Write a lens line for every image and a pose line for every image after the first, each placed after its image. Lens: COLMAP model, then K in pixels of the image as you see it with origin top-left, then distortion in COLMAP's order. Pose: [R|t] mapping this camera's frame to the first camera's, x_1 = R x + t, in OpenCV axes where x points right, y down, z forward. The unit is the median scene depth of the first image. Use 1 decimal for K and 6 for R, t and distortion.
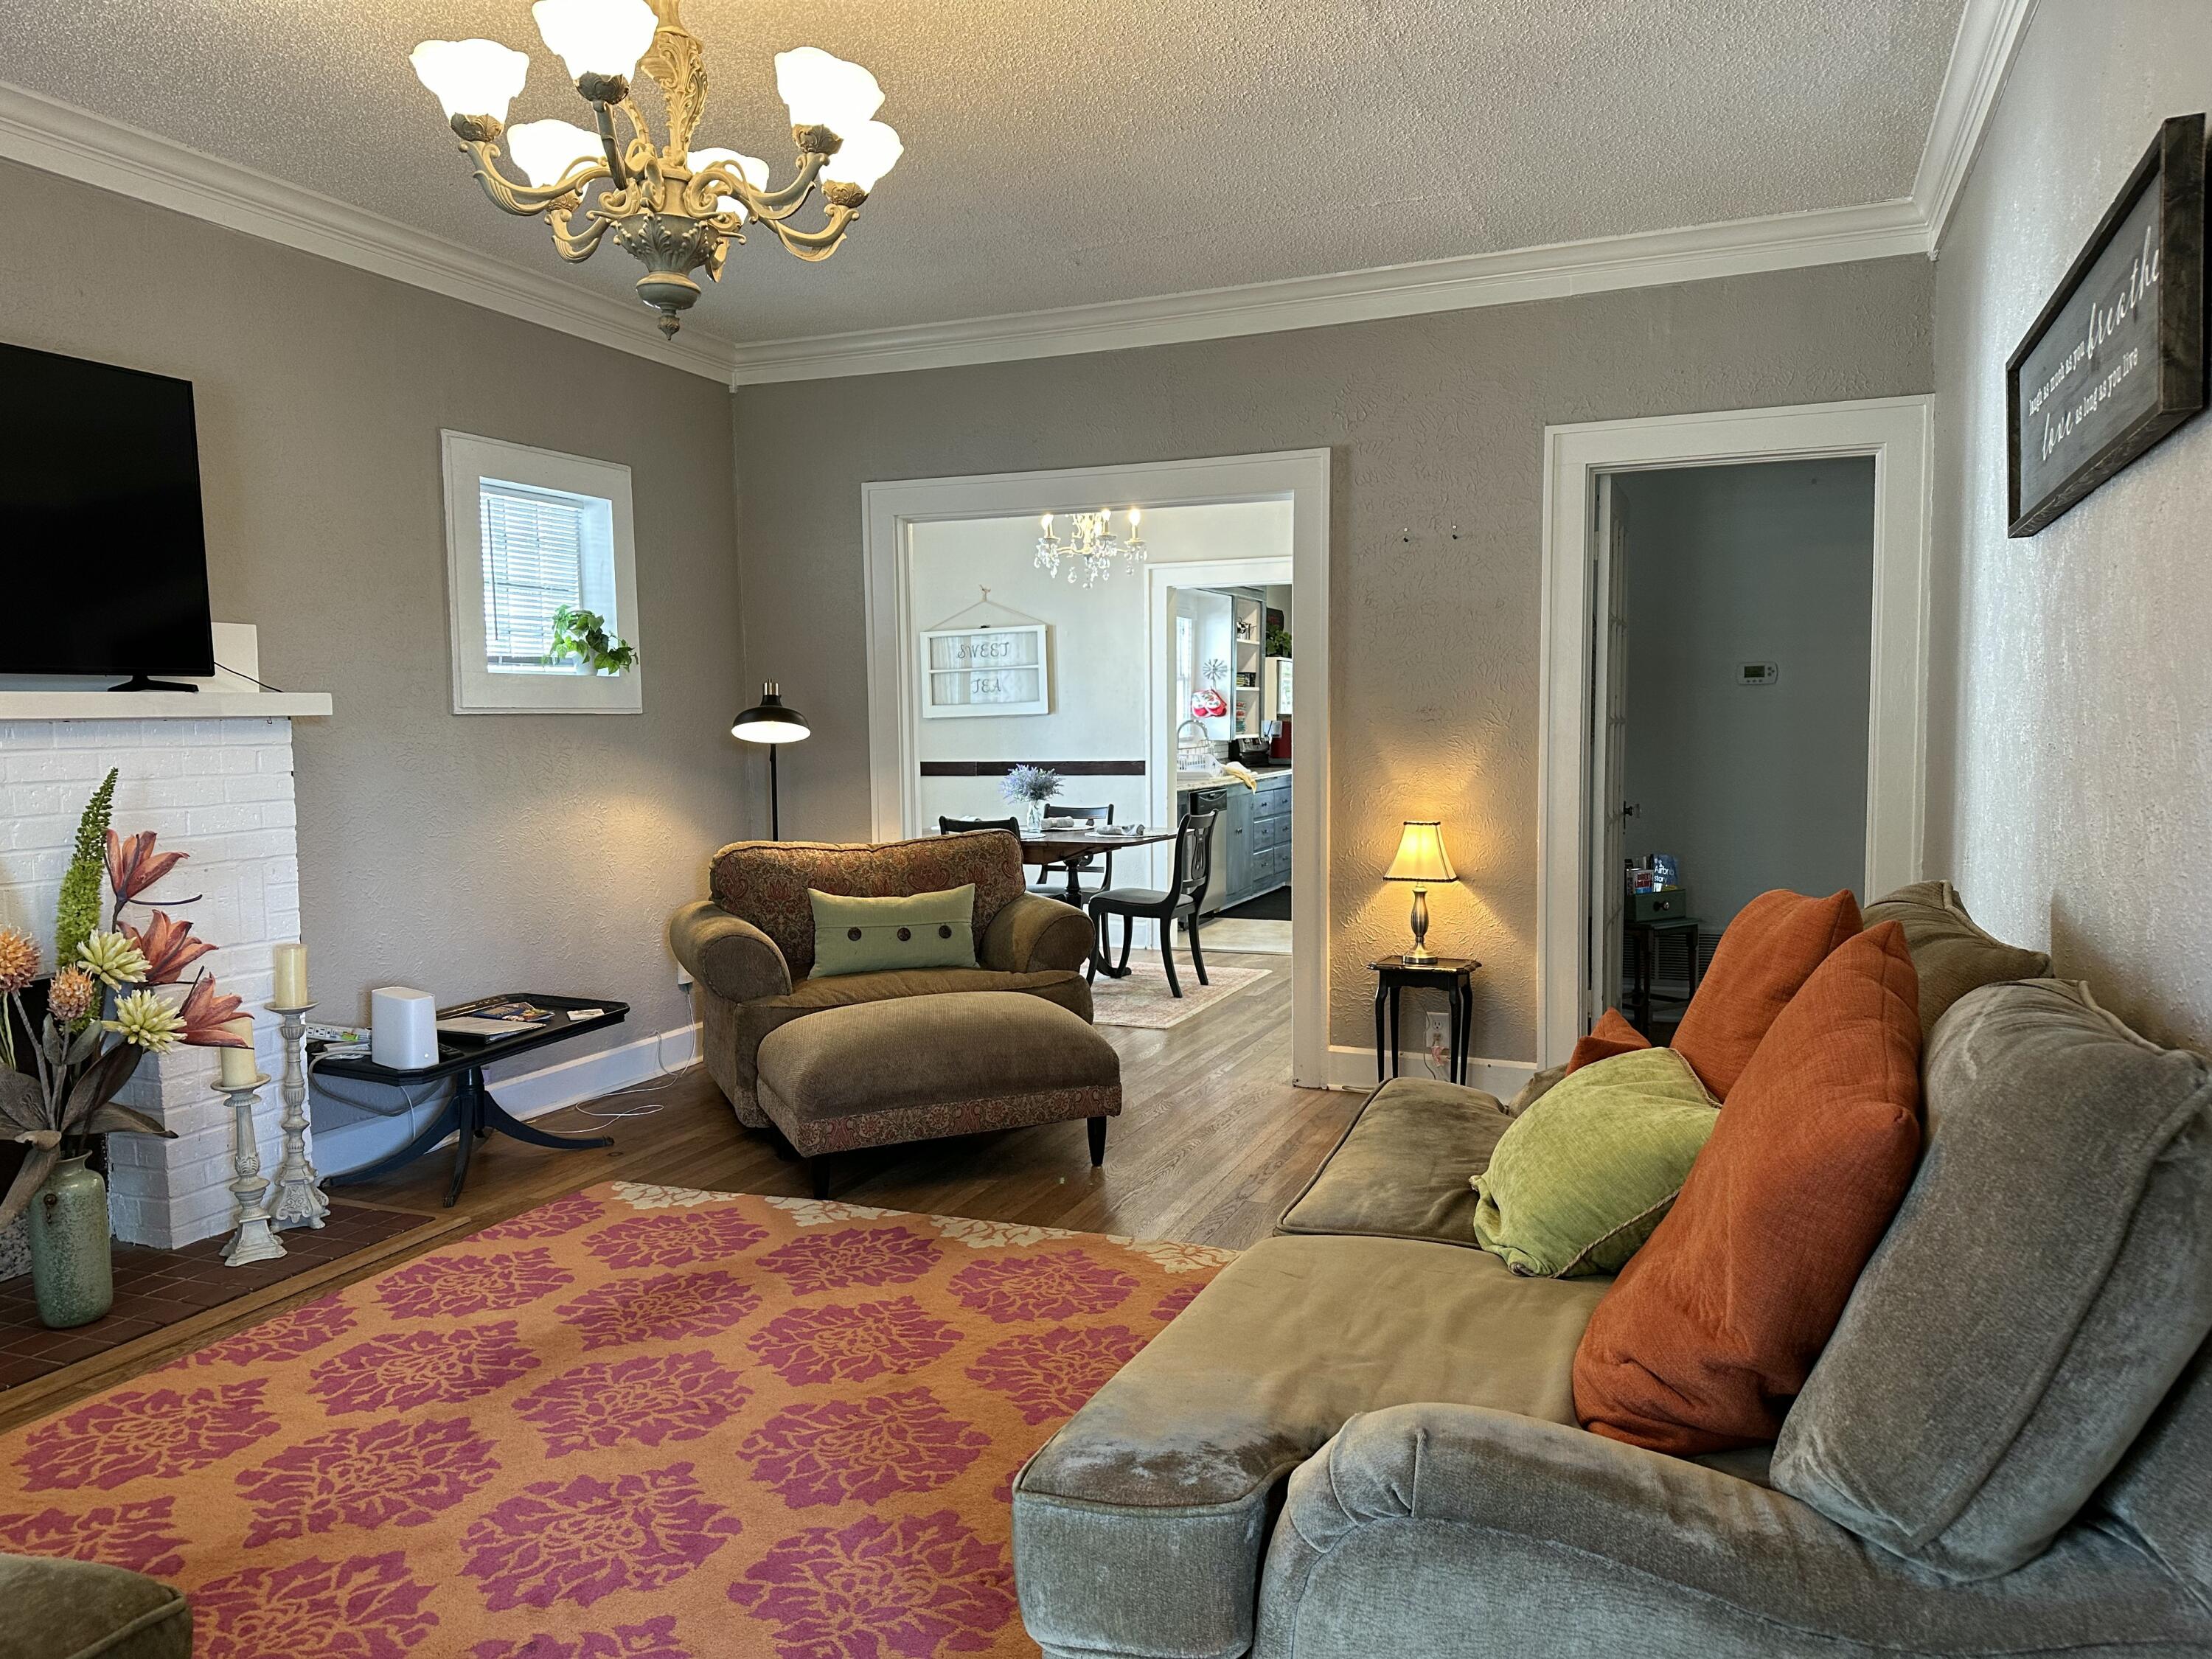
lens RADIAL K [[1534.1, 0, 1104.9], [0, 1534.1, 842.1], [0, 0, 1]] dist [0.012816, -0.011639]
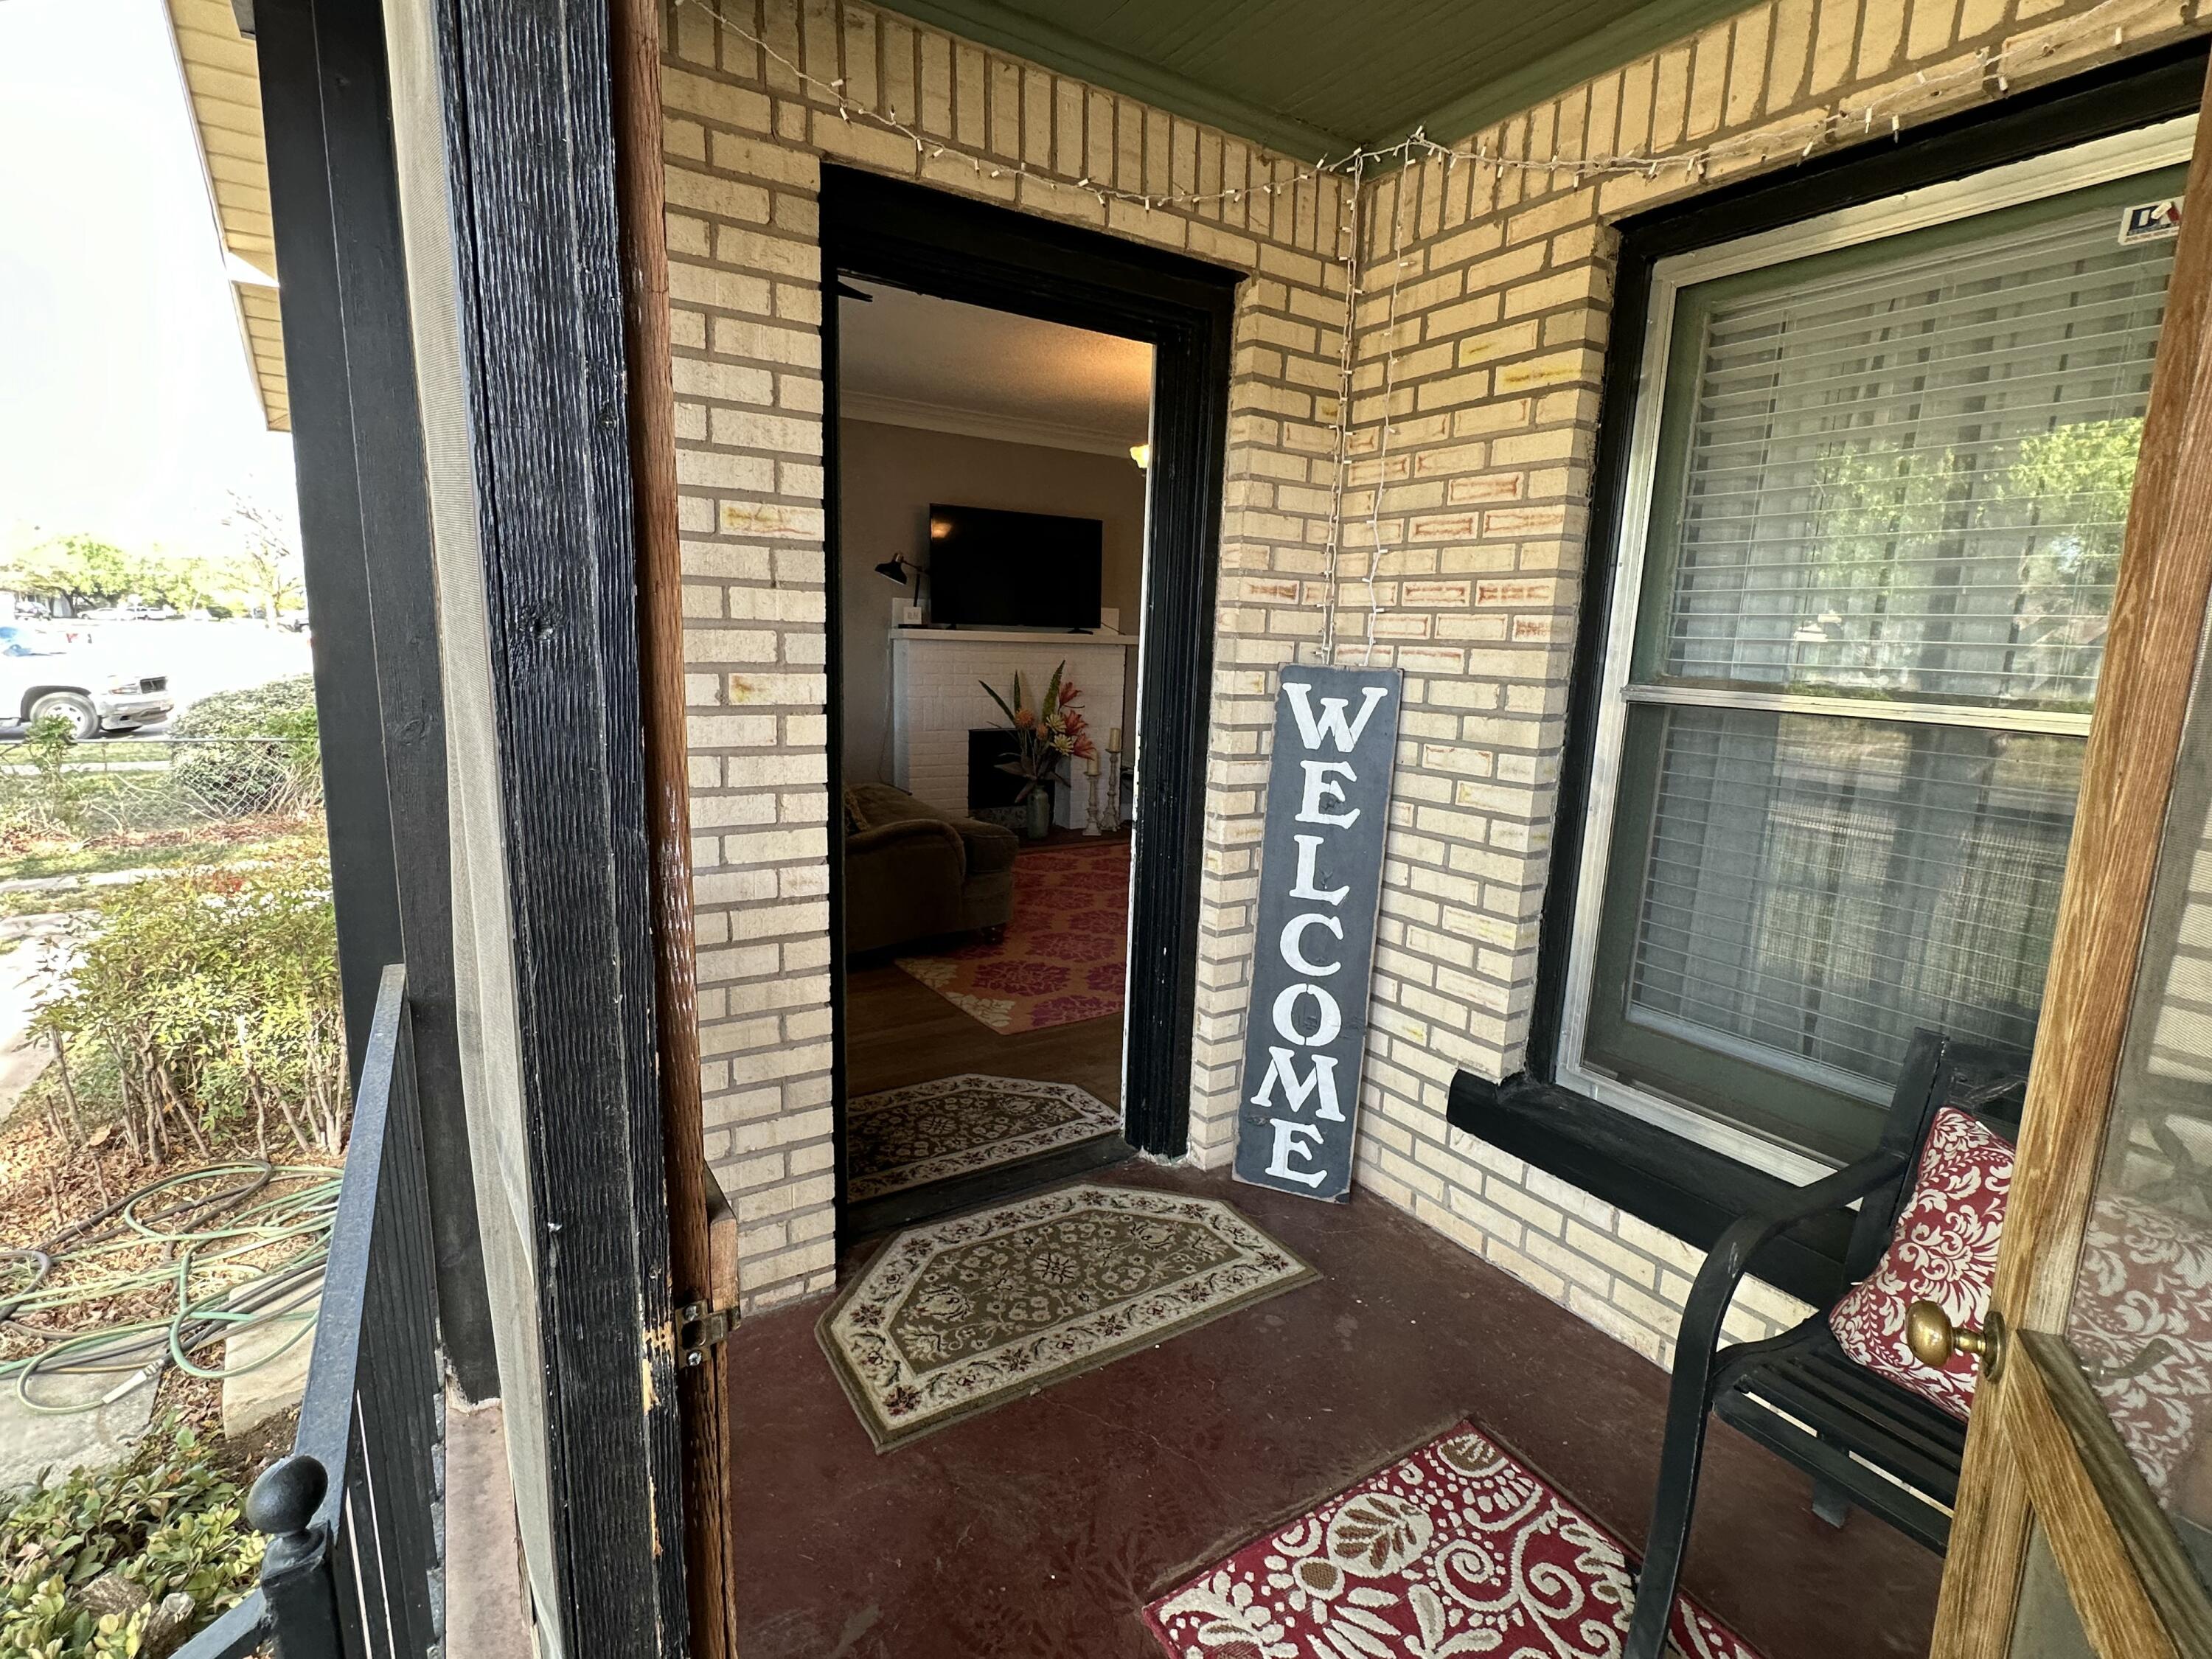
lens RADIAL K [[1051.7, 0, 1104.2], [0, 1051.7, 829.9], [0, 0, 1]] dist [0.000694, -0.000124]
pose [[0.815805, 0.140555, -0.560988, 0.568952], [-0.088988, 0.988973, 0.118378, 0.027770], [0.571440, -0.046653, 0.819316, -0.592268]]
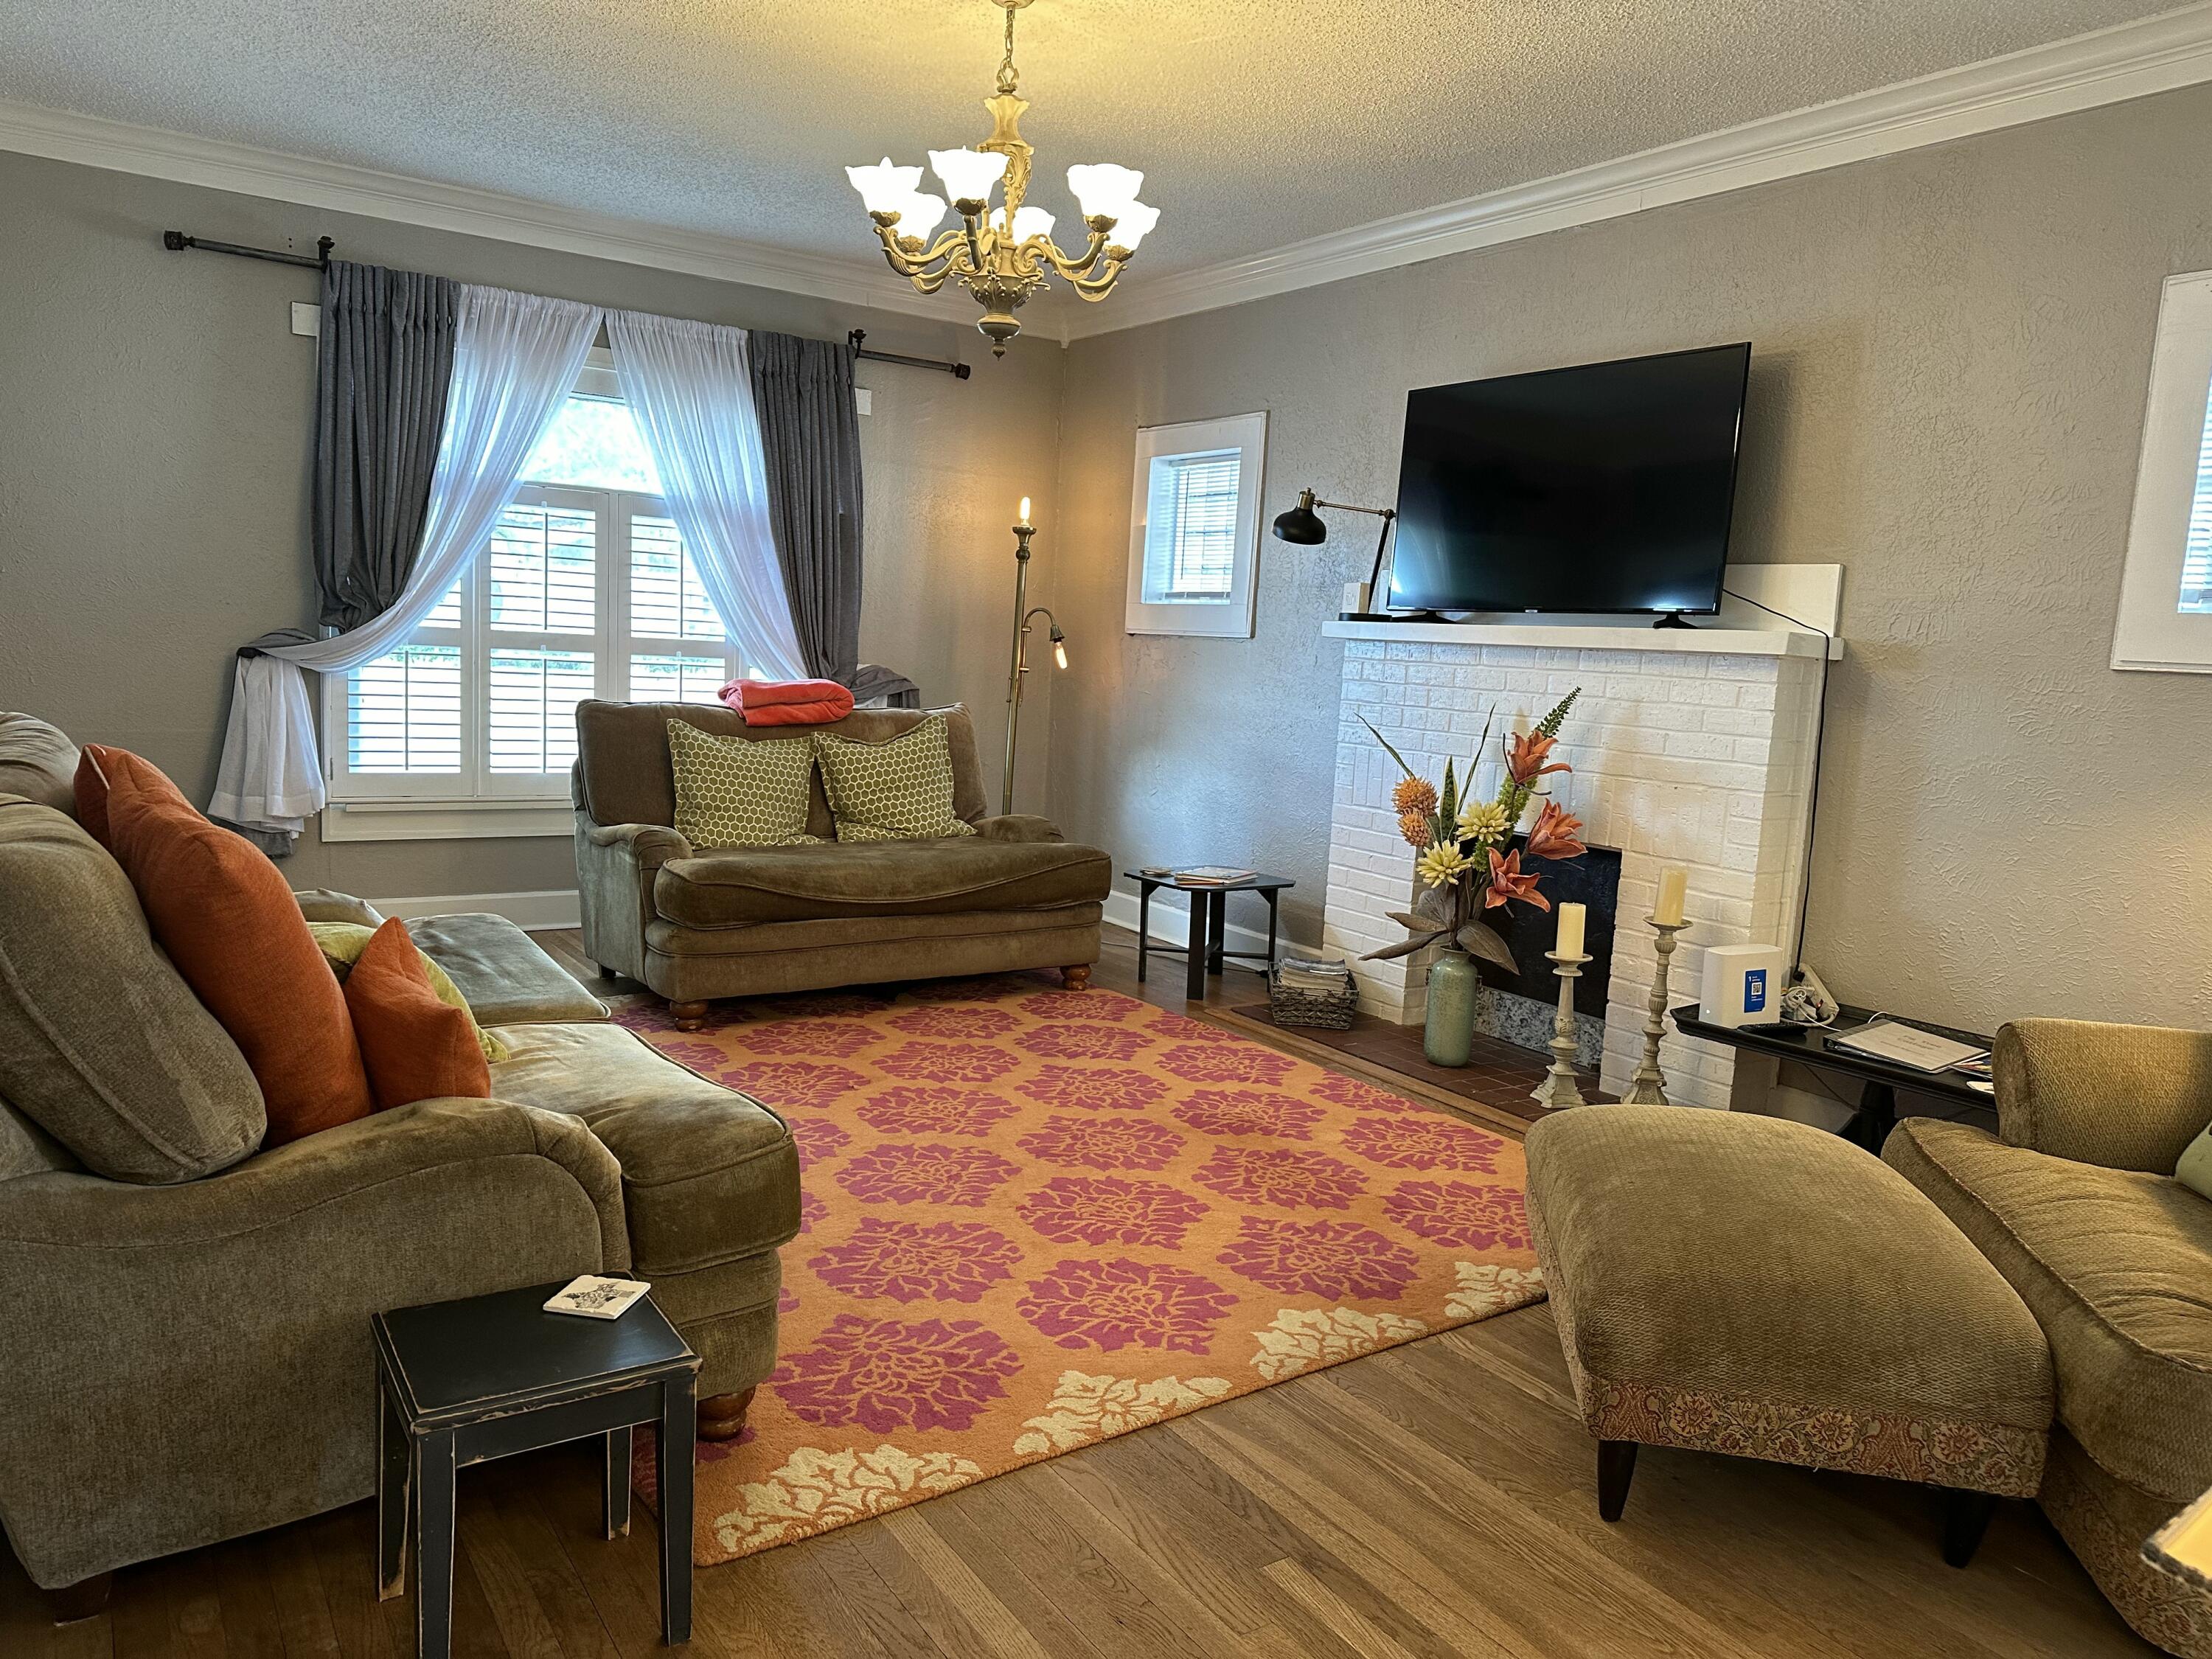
lens RADIAL K [[1534.1, 0, 1104.5], [0, 1534.1, 824.4], [0, 0, 1]] dist [0.012816, -0.011639]
pose [[-0.559621, 0.082149, -0.824667, 0.619859], [-0.116877, 0.977307, 0.176667, -0.112738], [0.820465, 0.195251, -0.537321, 1.349421]]
